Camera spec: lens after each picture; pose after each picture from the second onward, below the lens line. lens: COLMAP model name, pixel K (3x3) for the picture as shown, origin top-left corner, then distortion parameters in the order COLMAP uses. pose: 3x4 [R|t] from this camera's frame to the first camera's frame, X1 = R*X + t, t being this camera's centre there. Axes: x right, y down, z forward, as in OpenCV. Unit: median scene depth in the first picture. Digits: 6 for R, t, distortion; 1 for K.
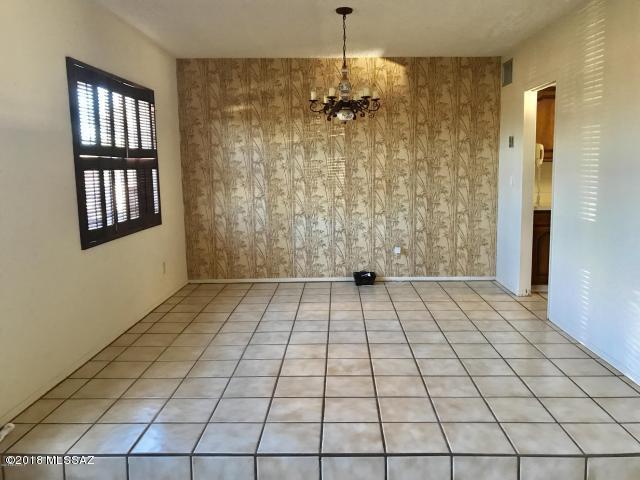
lens RADIAL K [[526.0, 0, 320.5], [0, 526.0, 240.1], [0, 0, 1]] dist [0.027091, -0.031659]
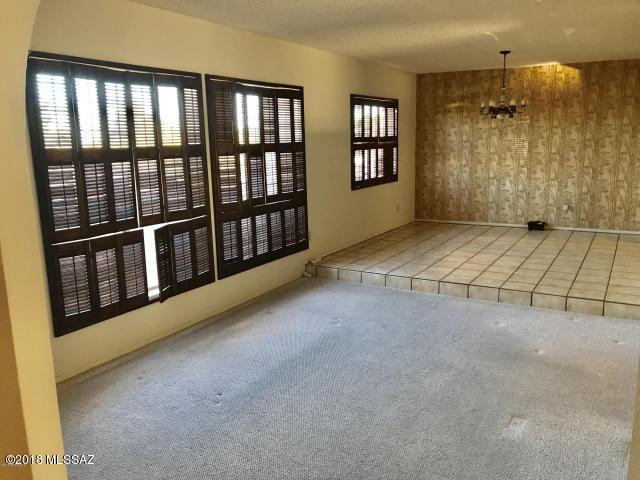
lens RADIAL K [[526.0, 0, 319.7], [0, 526.0, 239.6], [0, 0, 1]] dist [0.027091, -0.031659]
pose [[0.875097, 0.087226, -0.476022, 0.253118], [-0.057833, 0.995423, 0.076084, 0.036672], [0.480479, -0.039051, 0.876136, -0.503363]]
